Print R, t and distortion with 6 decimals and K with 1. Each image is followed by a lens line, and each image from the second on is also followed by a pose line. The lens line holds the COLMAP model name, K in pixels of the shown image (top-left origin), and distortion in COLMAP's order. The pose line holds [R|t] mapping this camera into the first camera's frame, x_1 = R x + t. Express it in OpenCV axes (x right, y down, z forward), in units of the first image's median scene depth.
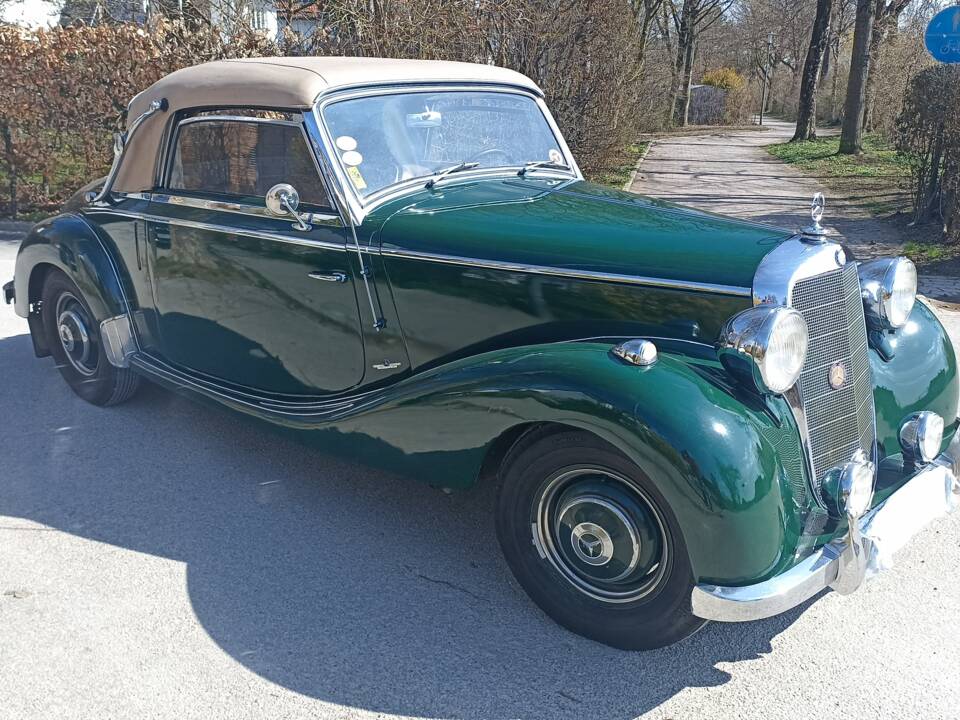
lens RADIAL K [[937.4, 0, 480.0], [0, 937.4, 360.0], [0, 0, 1]] dist [0.089838, -0.118938]
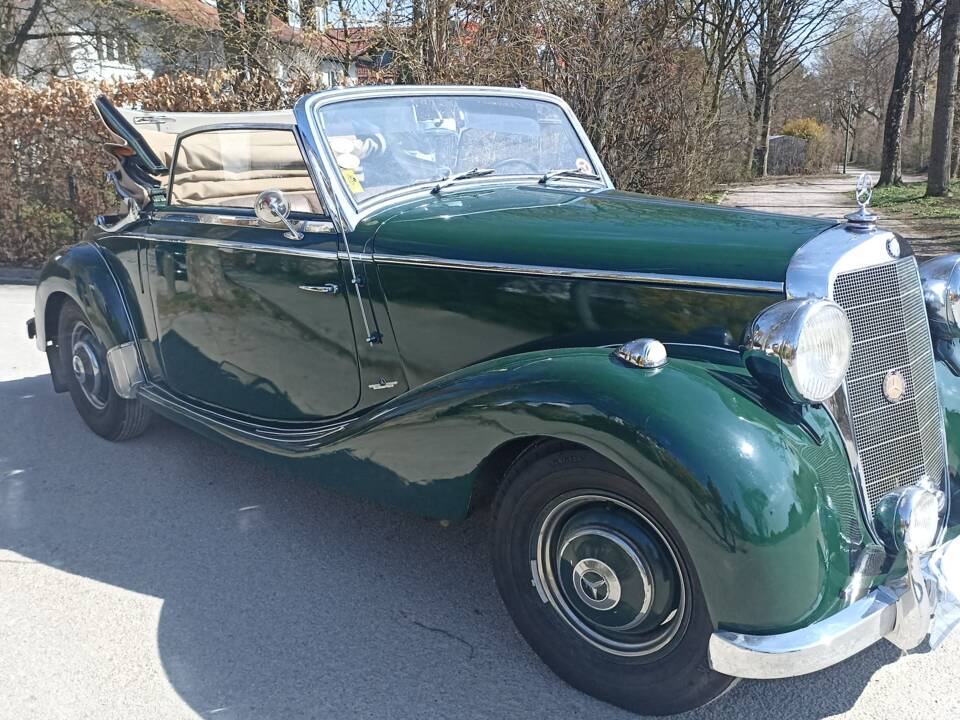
lens RADIAL K [[937.4, 0, 480.0], [0, 937.4, 360.0], [0, 0, 1]] dist [0.089838, -0.118938]
pose [[0.996299, -0.006797, -0.085686, 0.070478], [0.001530, 0.998113, -0.061384, 0.036828], [0.085942, 0.061026, 0.994429, 0.108984]]
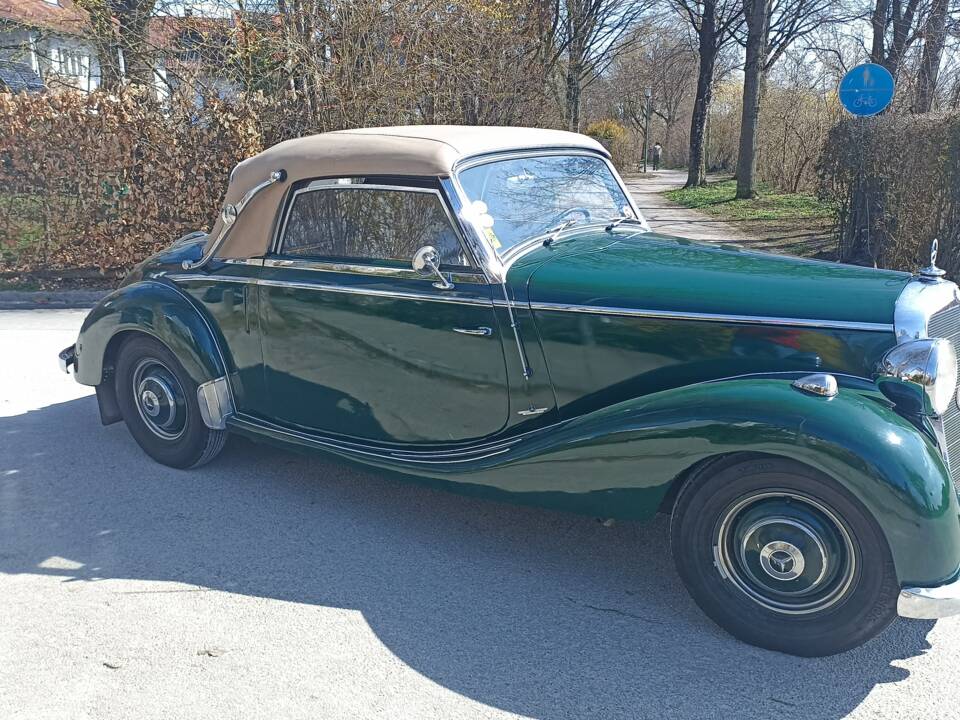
lens RADIAL K [[937.4, 0, 480.0], [0, 937.4, 360.0], [0, 0, 1]] dist [0.089838, -0.118938]
pose [[0.991669, -0.046131, 0.120266, -0.281934], [0.052204, 0.997489, -0.047849, -0.003959], [-0.117756, 0.053728, 0.991588, -0.057305]]
